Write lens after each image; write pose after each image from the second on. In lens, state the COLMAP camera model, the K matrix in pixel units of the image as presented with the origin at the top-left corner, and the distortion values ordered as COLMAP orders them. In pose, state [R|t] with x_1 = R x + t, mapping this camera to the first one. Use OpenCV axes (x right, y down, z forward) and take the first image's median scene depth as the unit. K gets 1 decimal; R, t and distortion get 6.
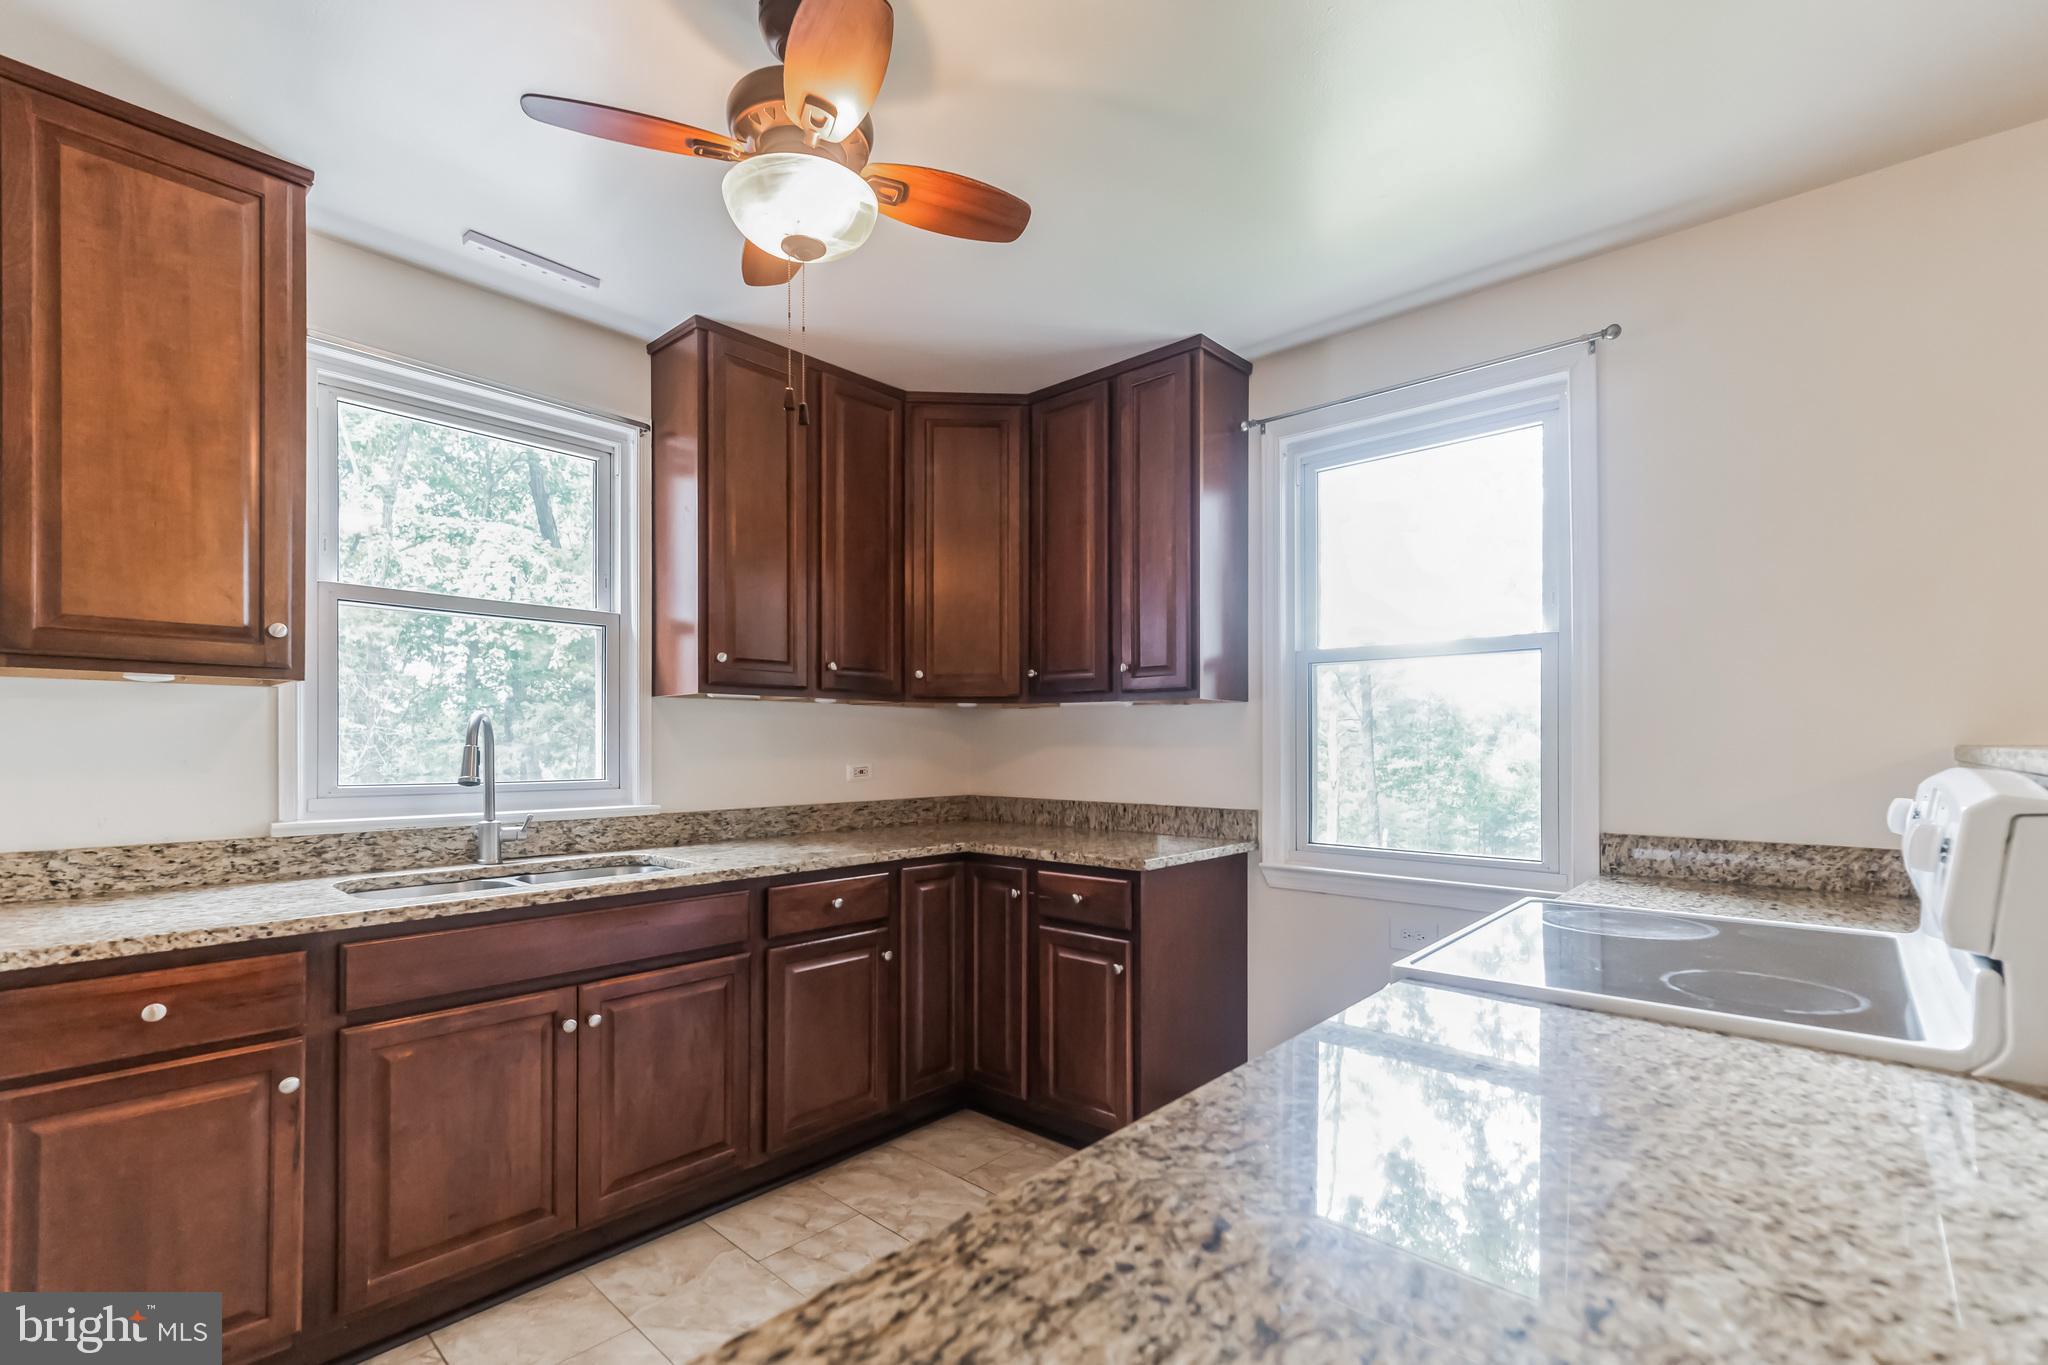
lens RADIAL K [[908.0, 0, 1022.6], [0, 908.0, 746.3], [0, 0, 1]] dist [0.007655, -0.000391]
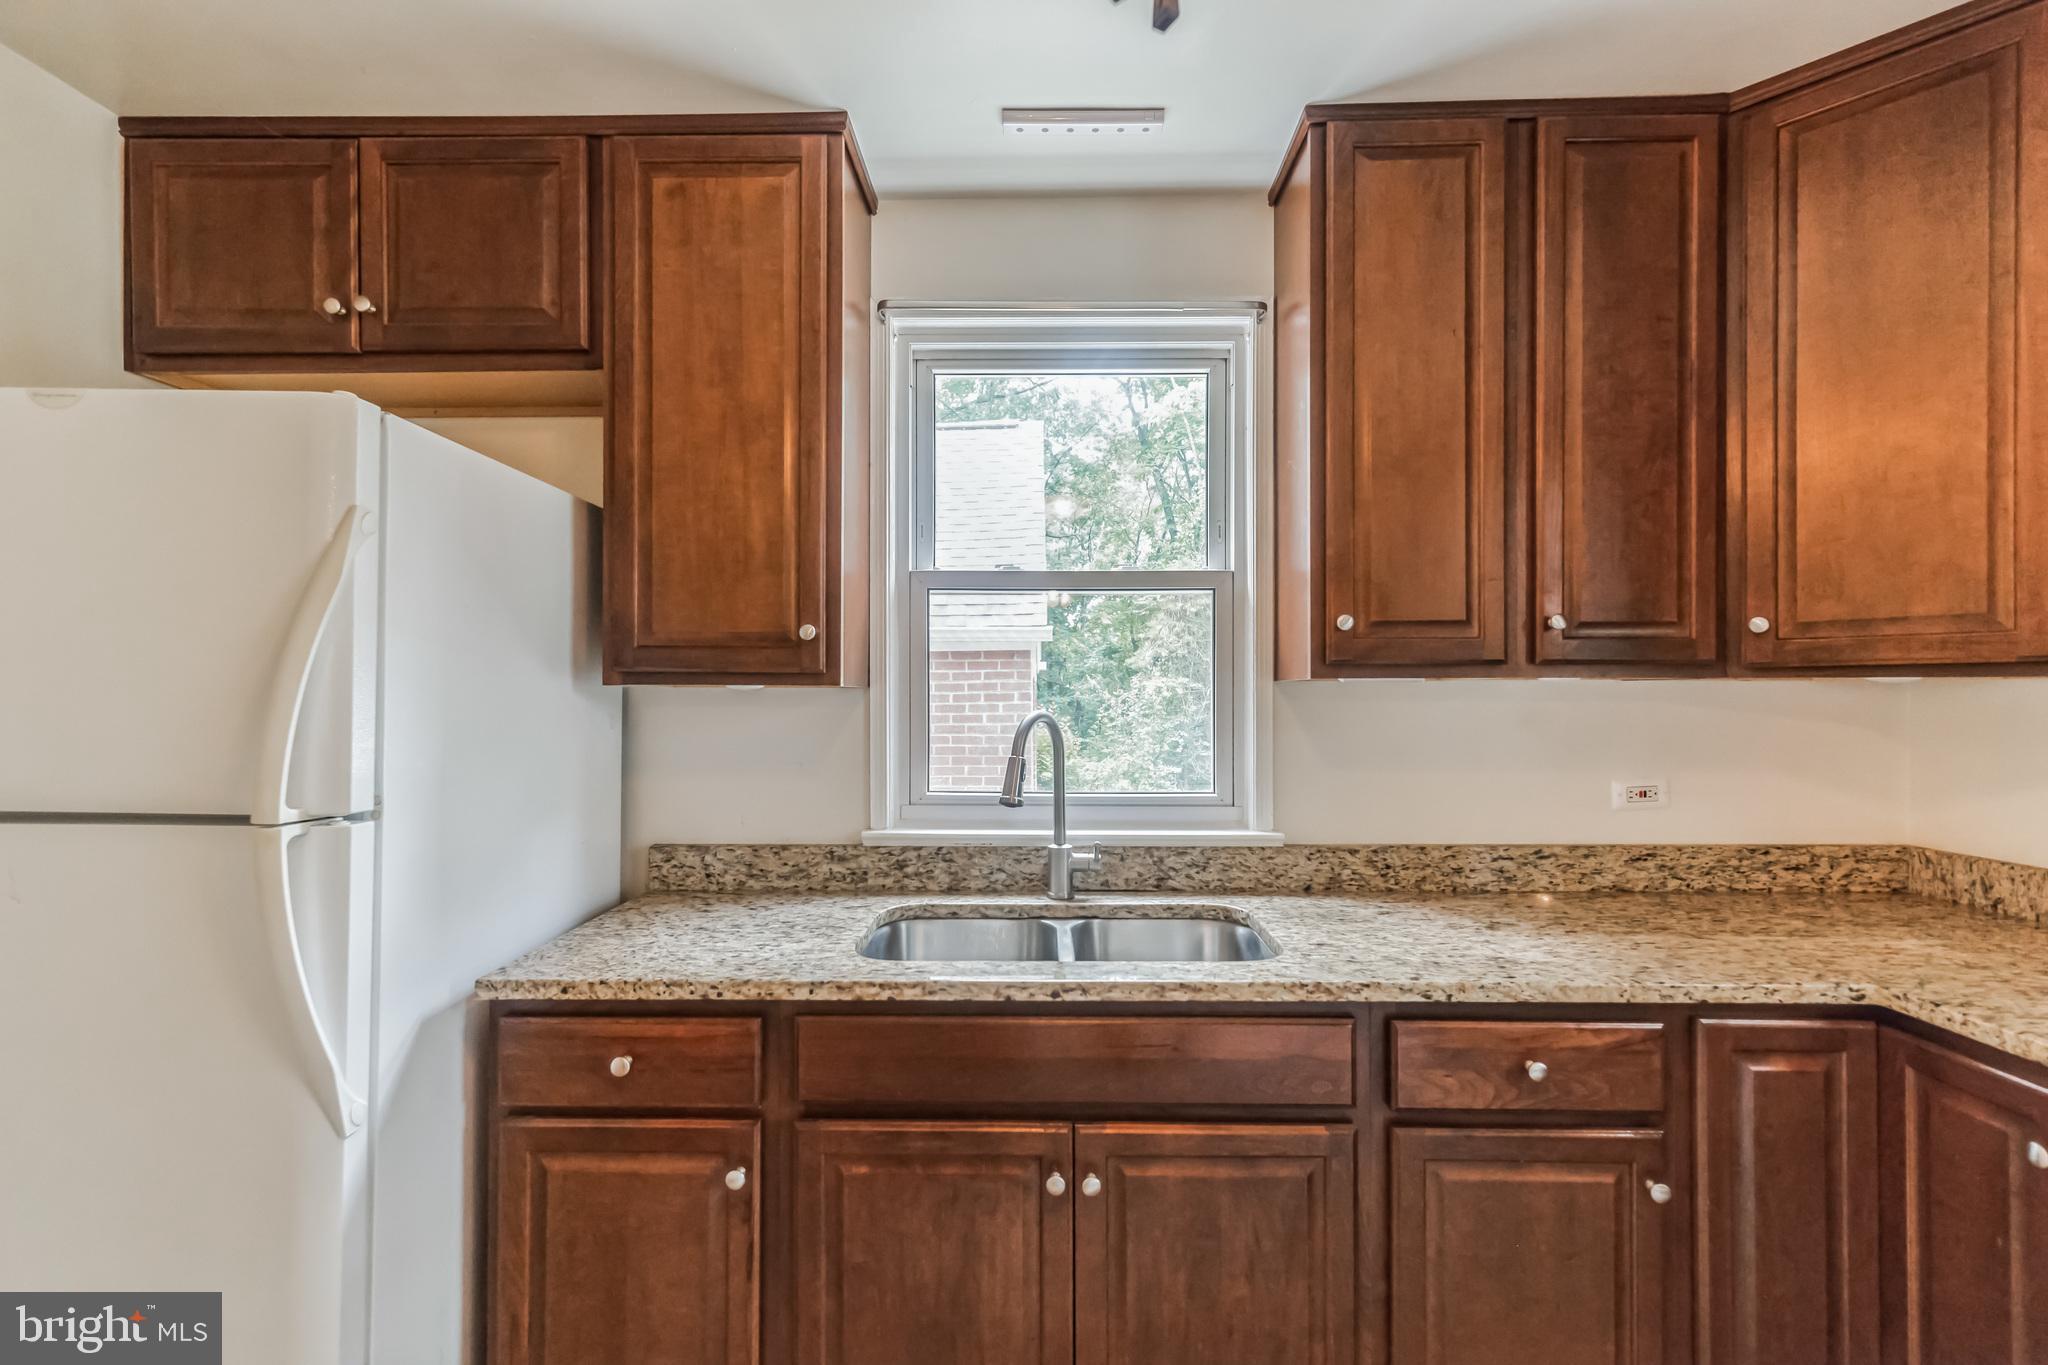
lens RADIAL K [[903.9, 0, 1026.9], [0, 903.9, 693.2], [0, 0, 1]] dist [0.009858, -0.000405]
pose [[0.660785, -0.002554, -0.750571, -0.000406], [-0.000068, 0.999994, -0.003463, -0.051195], [0.750575, 0.002339, 0.660781, 0.459592]]
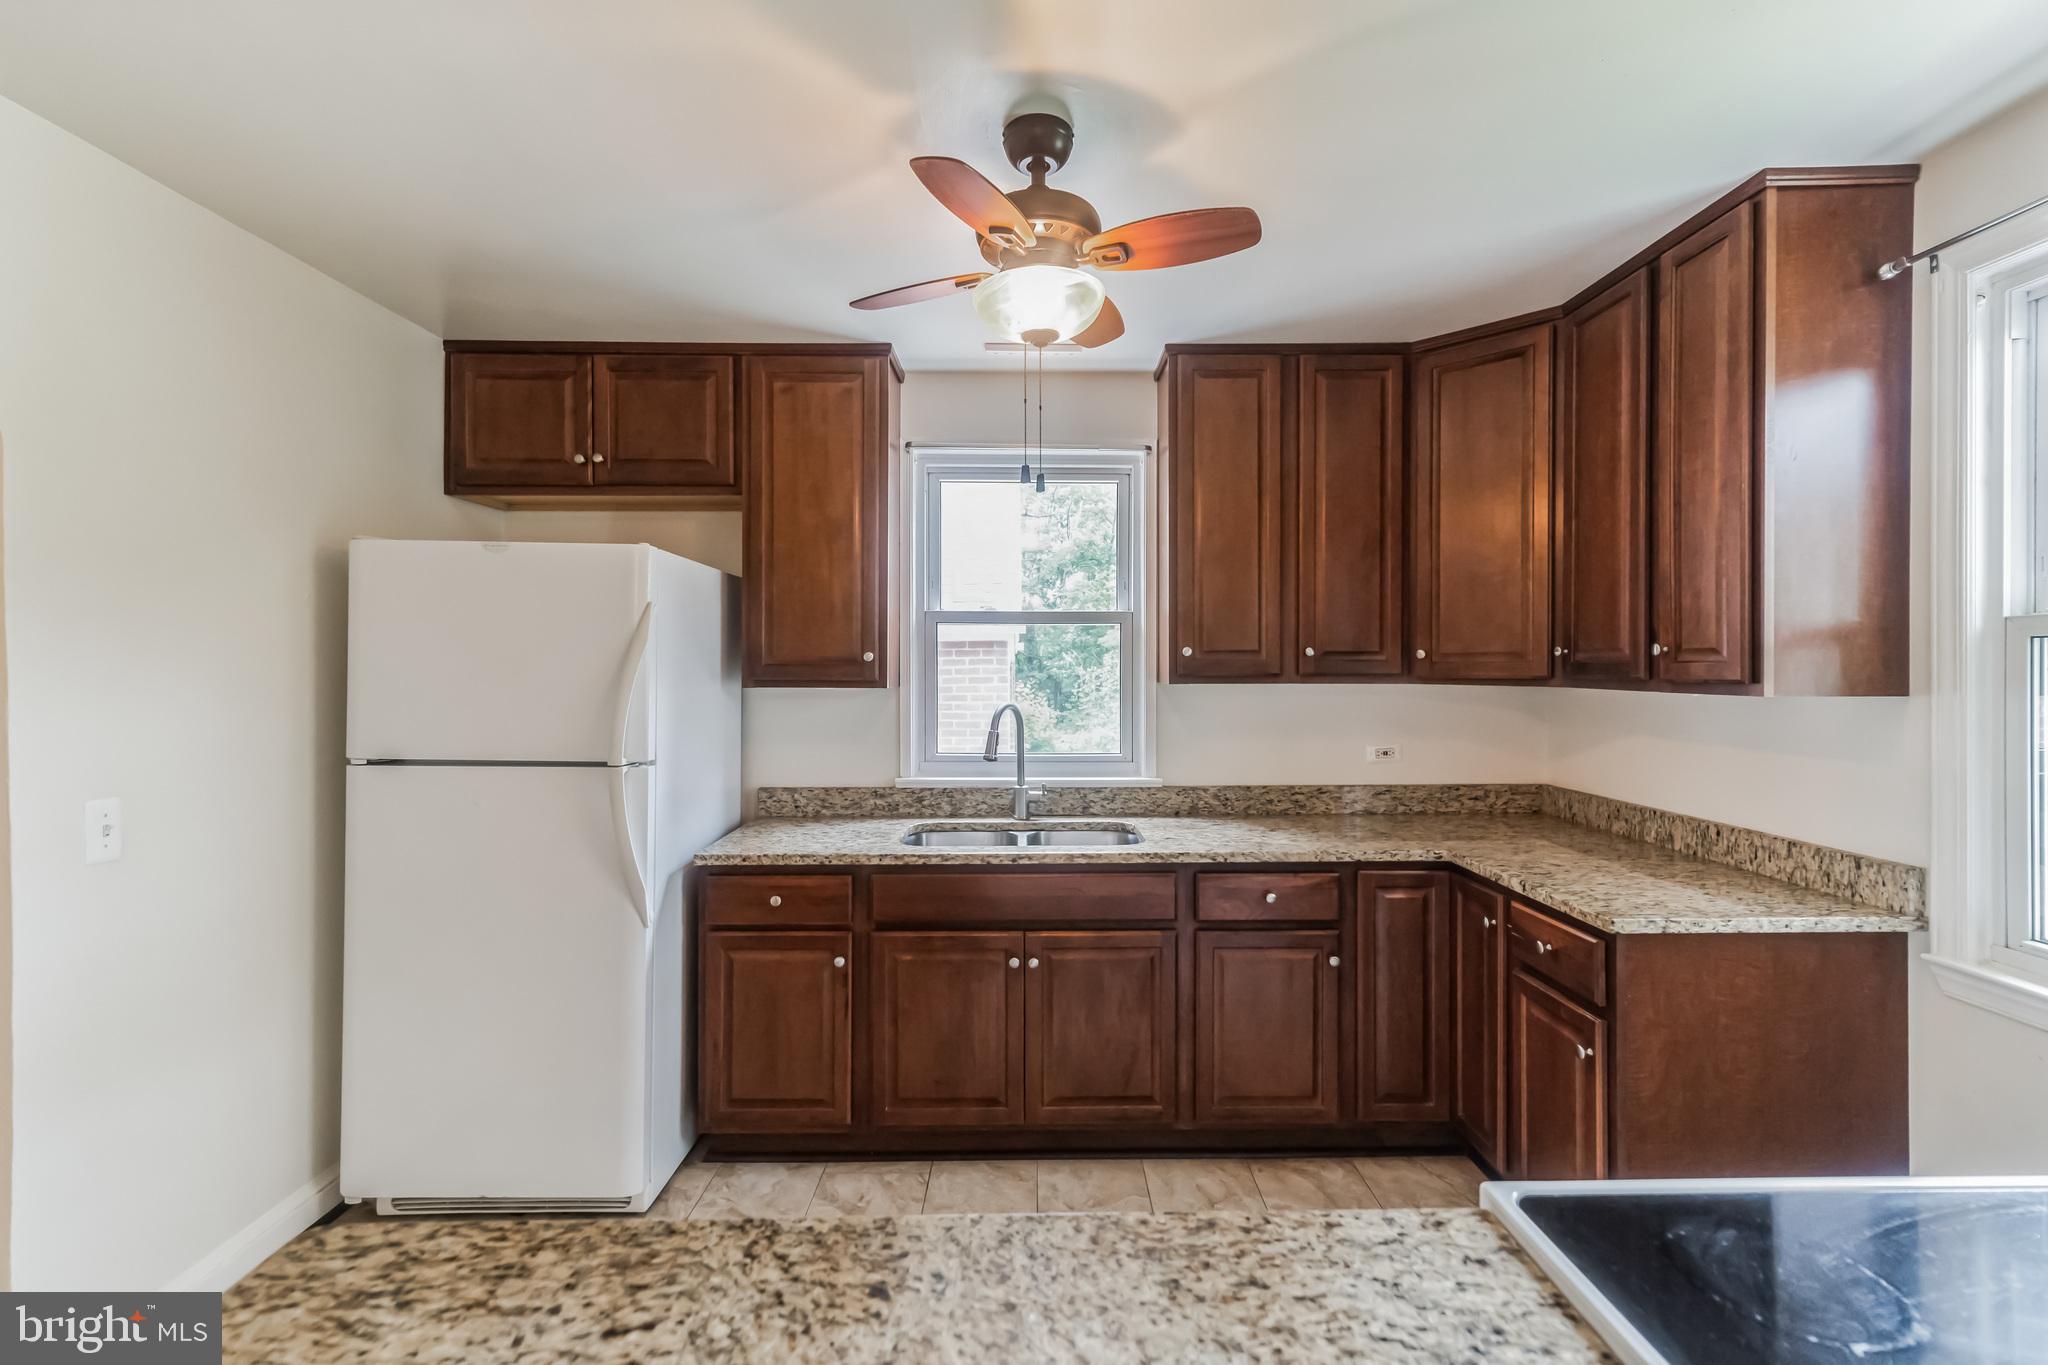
lens RADIAL K [[898.2, 0, 1035.1], [0, 898.2, 674.2], [0, 0, 1]] dist [0.006313, 0.000238]
pose [[0.683549, 0.004442, -0.729891, 0.369613], [-0.000443, 0.999984, 0.005670, -0.085939], [0.729904, -0.003552, 0.683540, 0.147789]]
